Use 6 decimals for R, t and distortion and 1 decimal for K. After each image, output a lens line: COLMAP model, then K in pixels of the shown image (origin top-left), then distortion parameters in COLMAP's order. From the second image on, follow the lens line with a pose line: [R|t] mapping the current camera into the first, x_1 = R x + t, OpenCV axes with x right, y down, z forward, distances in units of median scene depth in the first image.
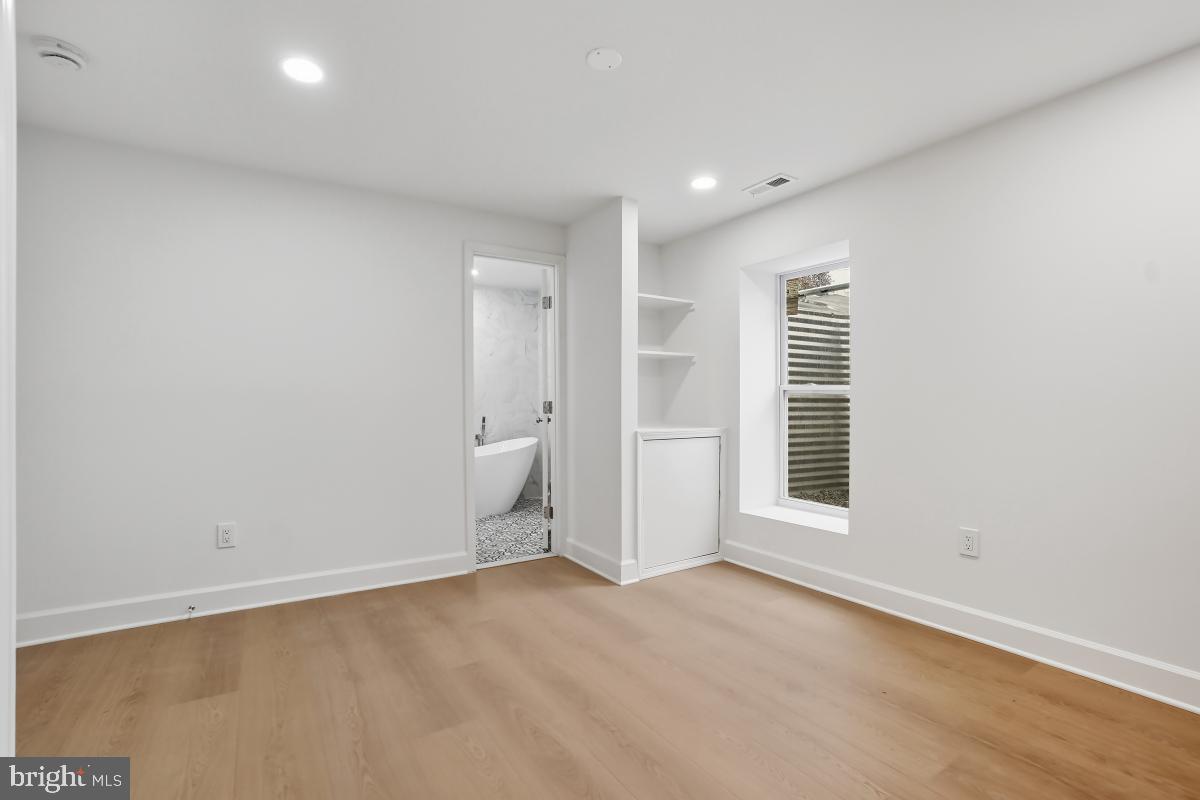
lens RADIAL K [[536.8, 0, 604.9], [0, 536.8, 398.8], [0, 0, 1]] dist [-0.005024, 0.000110]
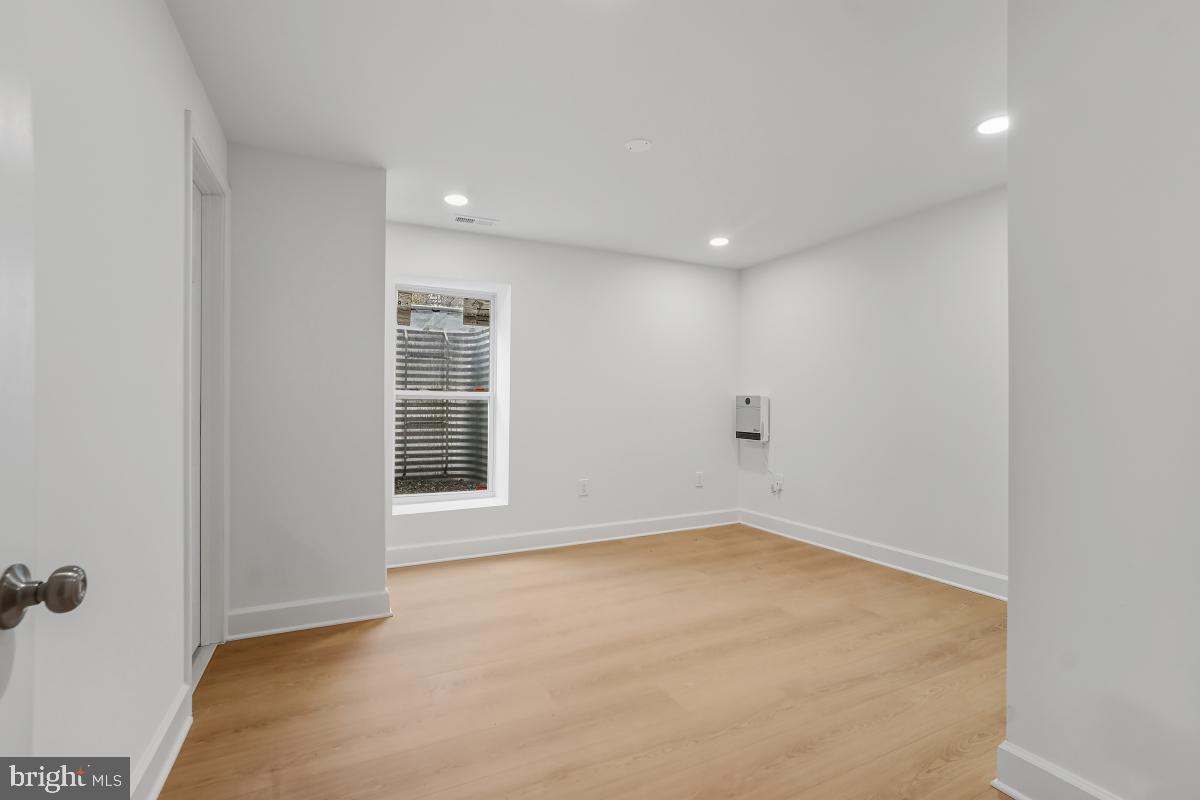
lens RADIAL K [[536.8, 0, 596.8], [0, 536.8, 399.7], [0, 0, 1]] dist [-0.005024, 0.000110]
pose [[0.126138, 0.023388, 0.991737, -0.792834], [-0.006389, 0.999720, -0.022763, 0.018726], [-0.991992, -0.003464, 0.126252, 0.567362]]
